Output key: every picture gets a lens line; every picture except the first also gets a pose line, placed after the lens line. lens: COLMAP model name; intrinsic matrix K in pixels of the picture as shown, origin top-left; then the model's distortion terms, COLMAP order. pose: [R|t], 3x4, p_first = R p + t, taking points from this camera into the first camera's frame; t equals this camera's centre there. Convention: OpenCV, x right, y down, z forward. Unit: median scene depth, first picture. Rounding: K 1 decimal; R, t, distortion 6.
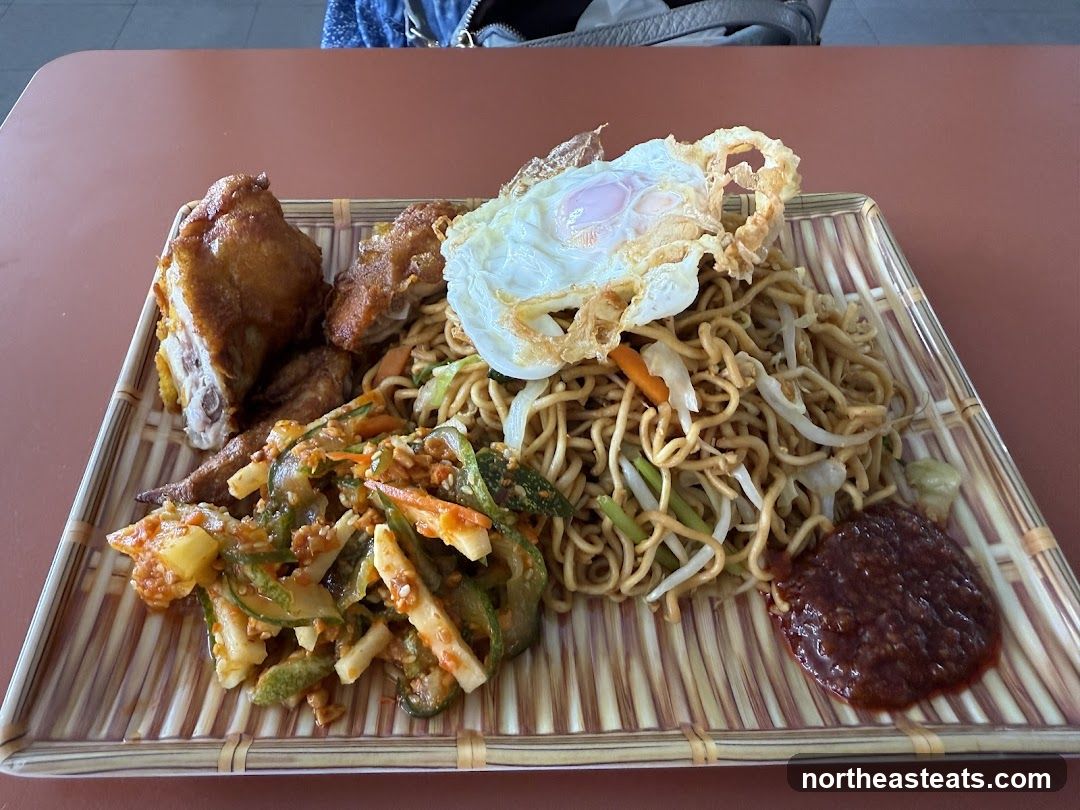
lens RADIAL K [[774.7, 0, 482.2], [0, 774.7, 422.1], [0, 0, 1]] dist [-0.012764, 0.011270]
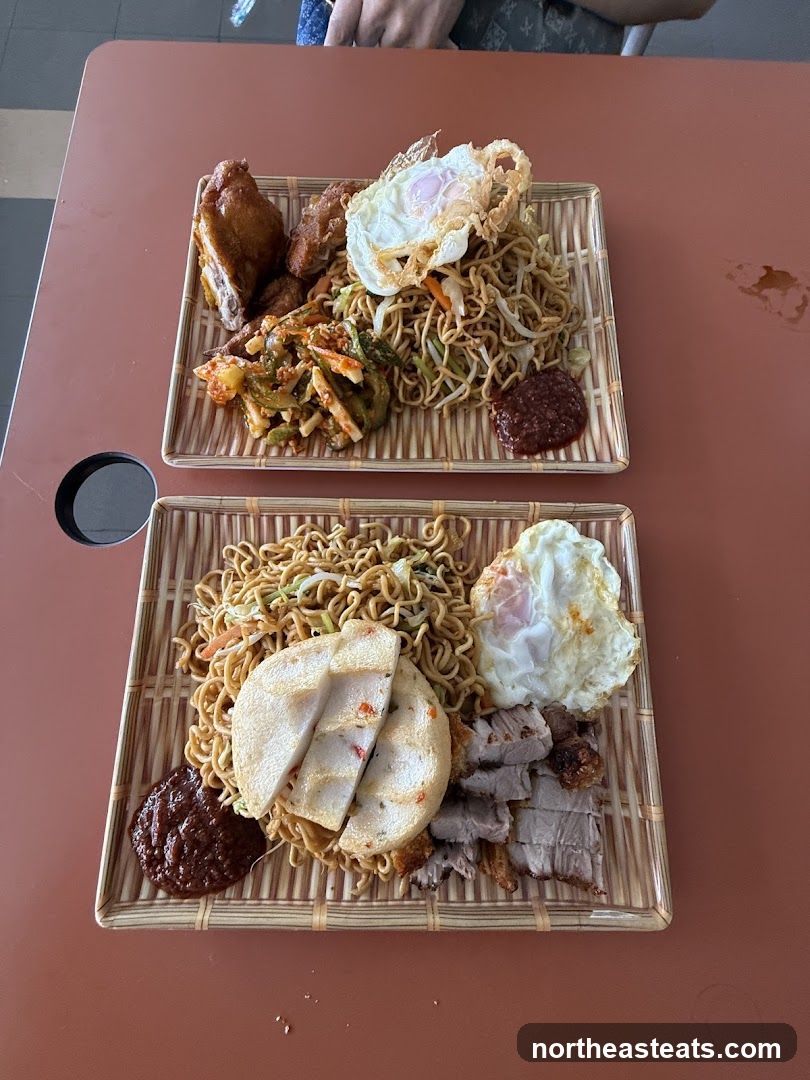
lens RADIAL K [[432.0, 0, 405.4], [0, 432.0, 544.4], [0, 0, 1]] dist [-0.002671, 0.000441]
pose [[0.999544, 0.026770, 0.013974, 0.116121], [-0.030175, 0.903410, 0.427715, 0.050044], [-0.001174, -0.427942, 0.903805, -0.324590]]
